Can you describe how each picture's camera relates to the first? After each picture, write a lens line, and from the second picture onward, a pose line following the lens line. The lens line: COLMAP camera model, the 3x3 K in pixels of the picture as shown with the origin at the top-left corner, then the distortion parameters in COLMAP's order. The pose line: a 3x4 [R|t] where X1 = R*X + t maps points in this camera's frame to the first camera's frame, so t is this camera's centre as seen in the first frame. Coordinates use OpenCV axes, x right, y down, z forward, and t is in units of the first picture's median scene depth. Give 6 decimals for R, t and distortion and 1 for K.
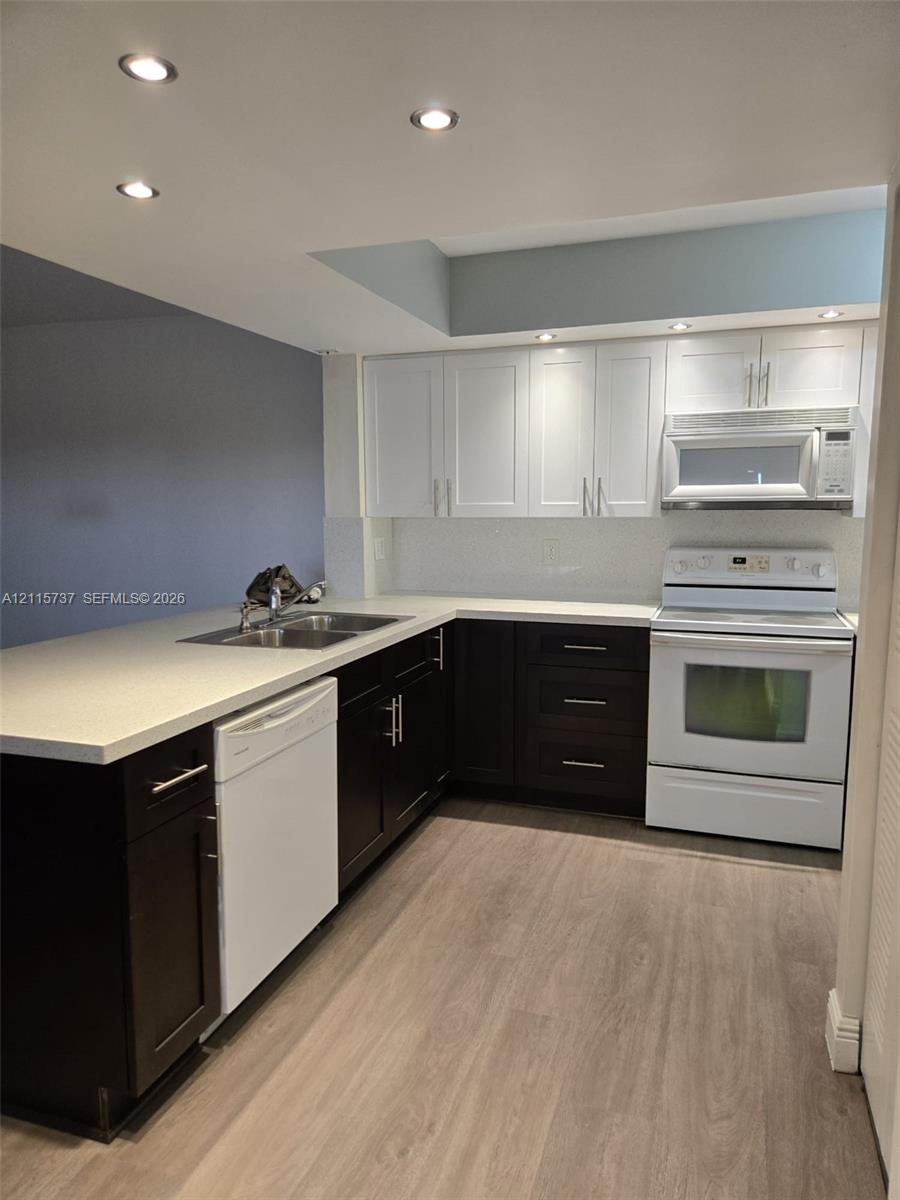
lens RADIAL K [[814.9, 0, 456.6], [0, 814.9, 602.3], [0, 0, 1]] dist [0.067850, -0.072937]
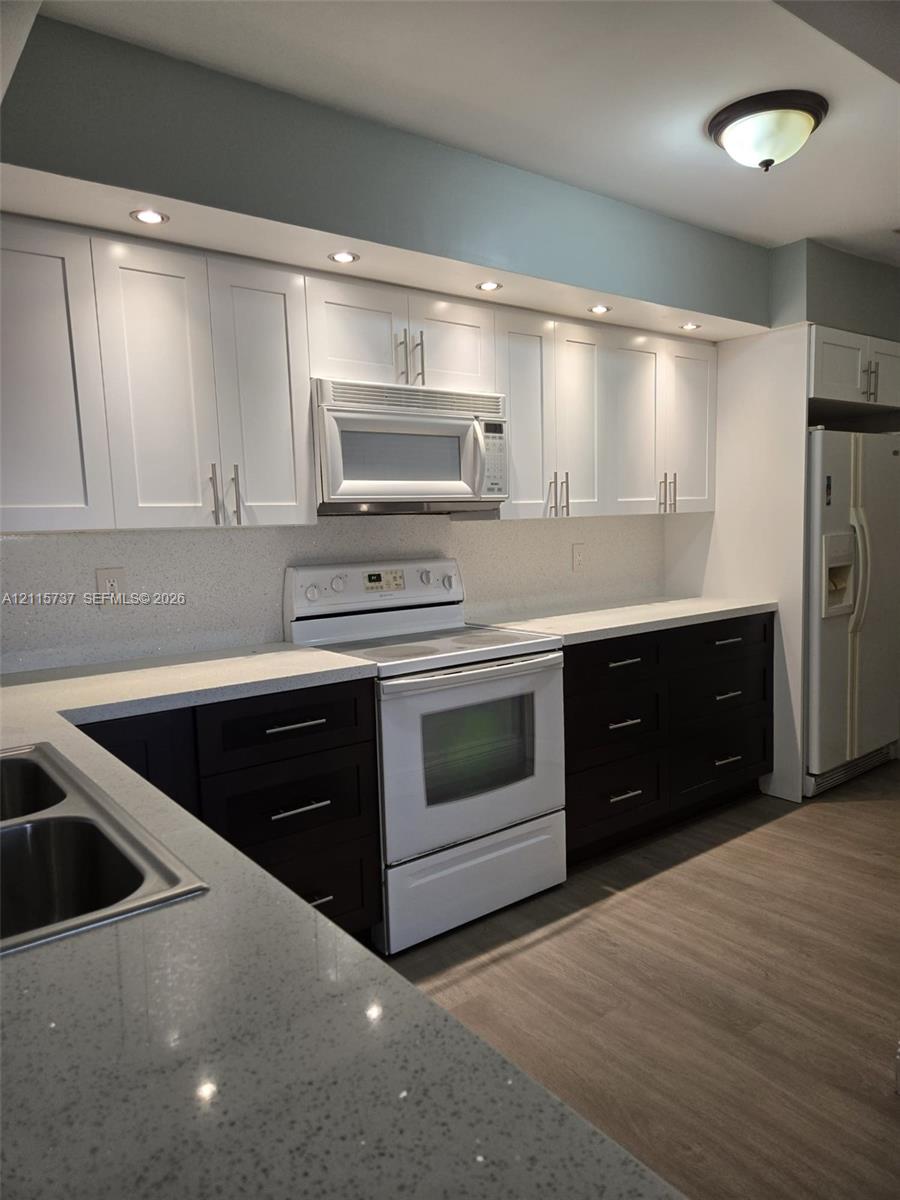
lens RADIAL K [[795.7, 0, 458.8], [0, 795.7, 607.4], [0, 0, 1]] dist [0.073081, -0.071272]
pose [[0.552795, -0.101154, 0.827155, -0.291289], [0.130756, 0.990839, 0.033785, -0.042570], [-0.822995, 0.089479, 0.560958, 0.556778]]
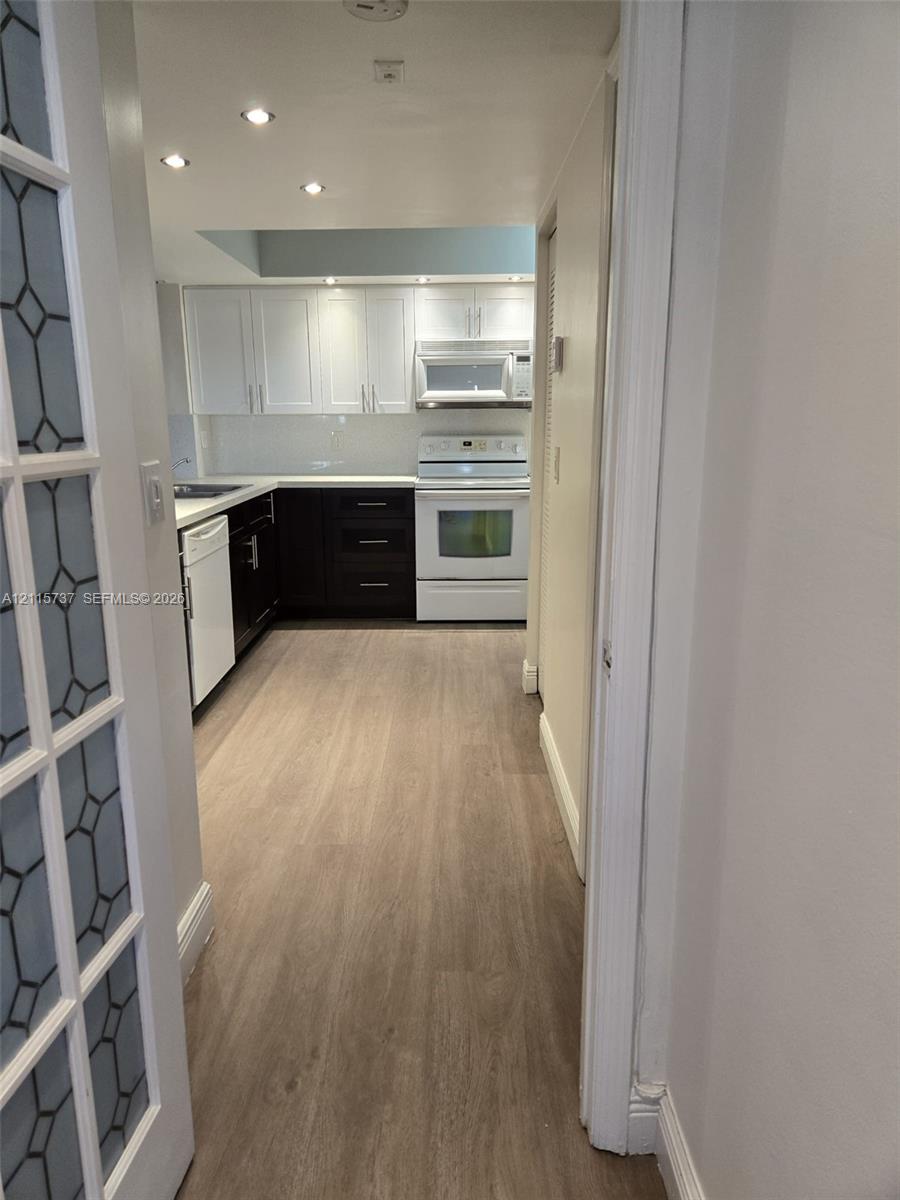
lens RADIAL K [[814.9, 0, 456.6], [0, 814.9, 602.3], [0, 0, 1]] dist [0.067850, -0.072937]
pose [[0.946588, -0.077131, 0.313086, -0.175575], [0.044606, 0.992957, 0.109760, 0.078879], [-0.319347, -0.089932, 0.943361, -0.457395]]
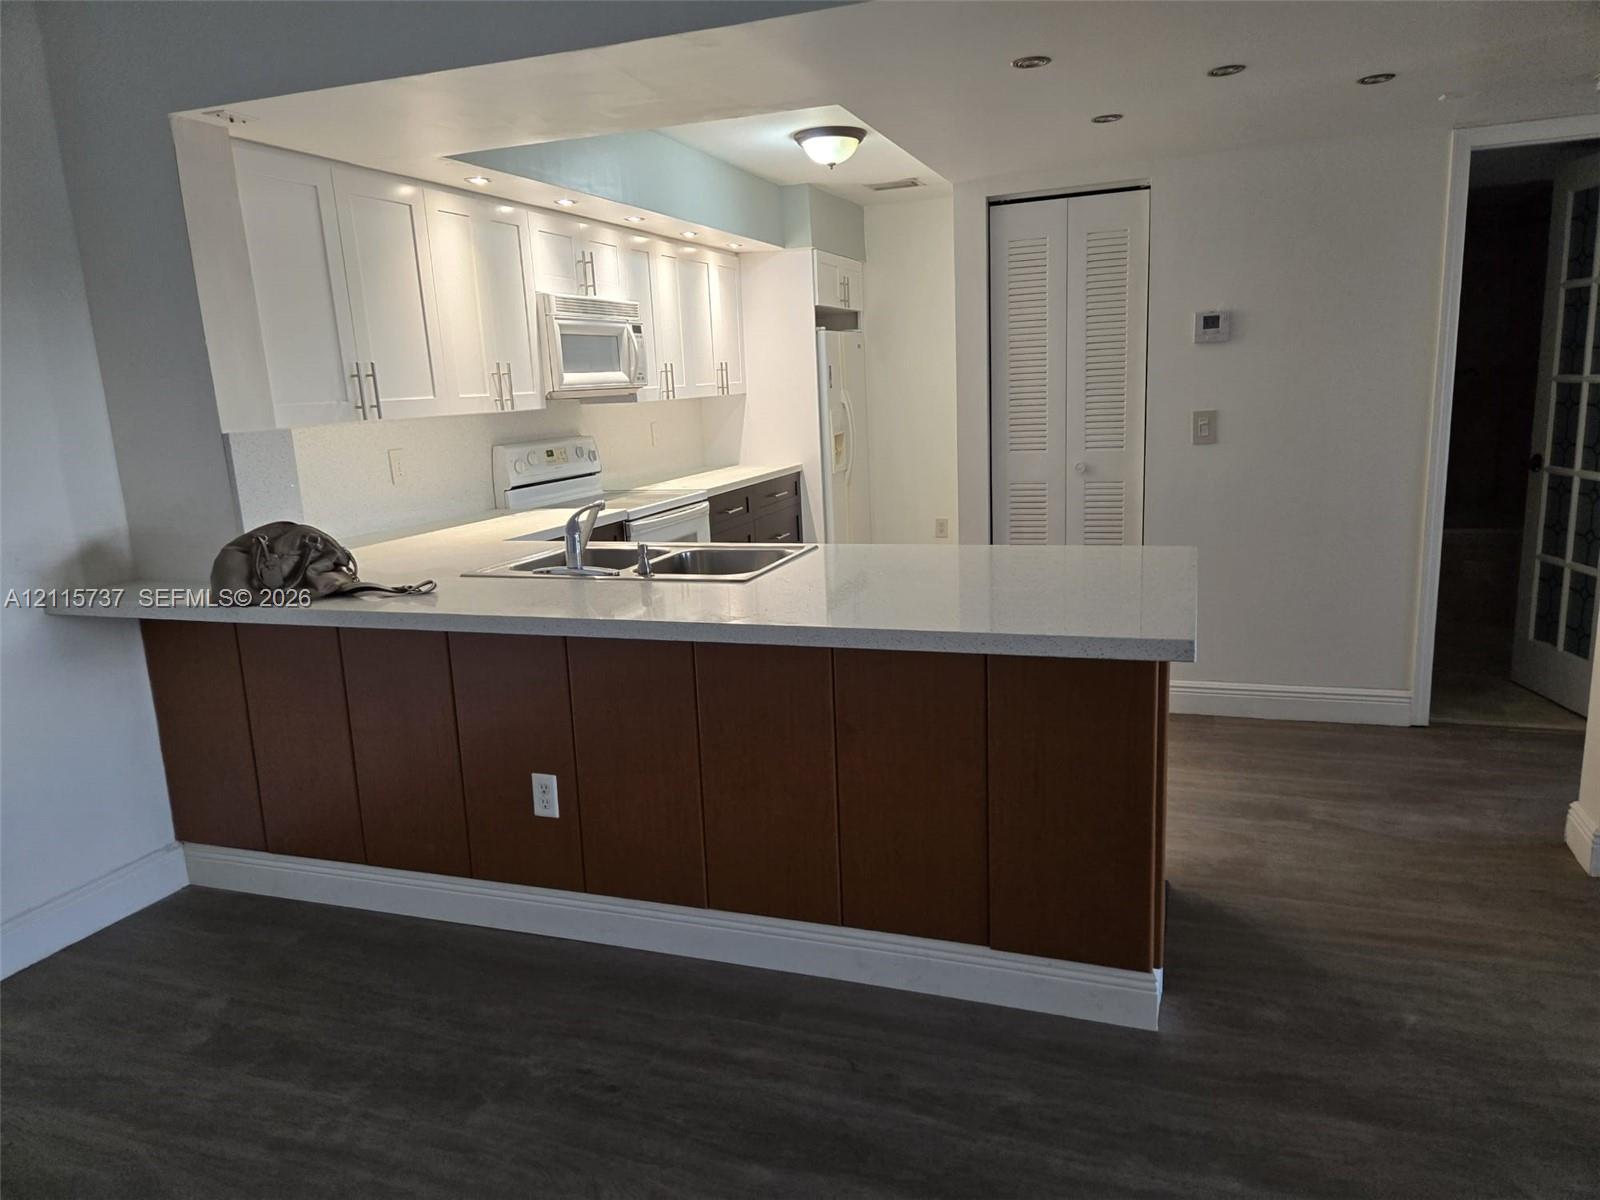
lens RADIAL K [[1086.5, 0, 800.0], [0, 1086.5, 600.0], [0, 0, 1]] dist [0.067850, -0.072937]
pose [[0.015435, -0.196650, 0.980352, -1.060449], [0.166563, 0.967275, 0.191404, -0.090867], [-0.985910, 0.160336, 0.047685, 0.759648]]
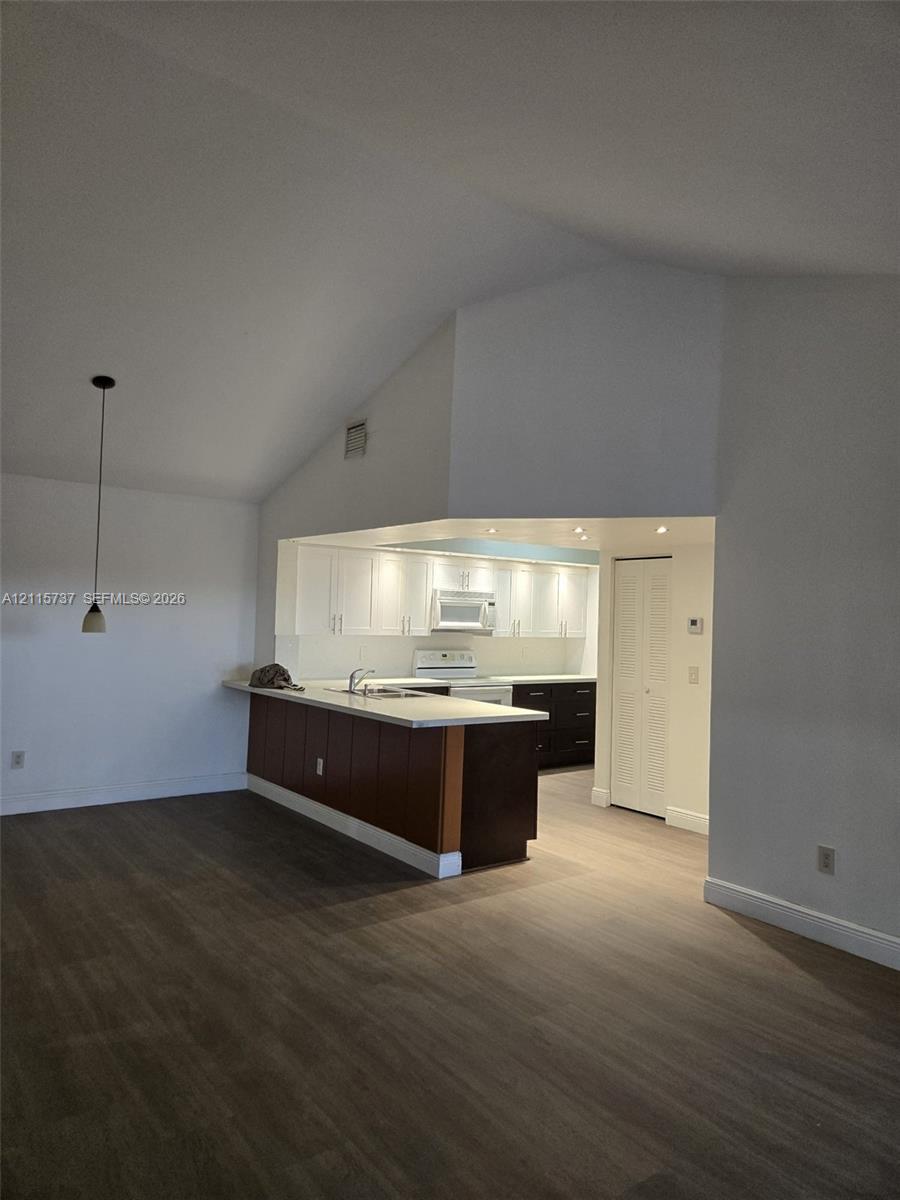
lens RADIAL K [[819.5, 0, 437.3], [0, 819.5, 575.0], [0, 0, 1]] dist [0.089945, -0.072695]
pose [[0.571936, 0.061376, 0.817999, -1.633772], [0.067445, 0.990302, -0.121461, -0.000102], [-0.817521, 0.124638, 0.562250, -0.259675]]
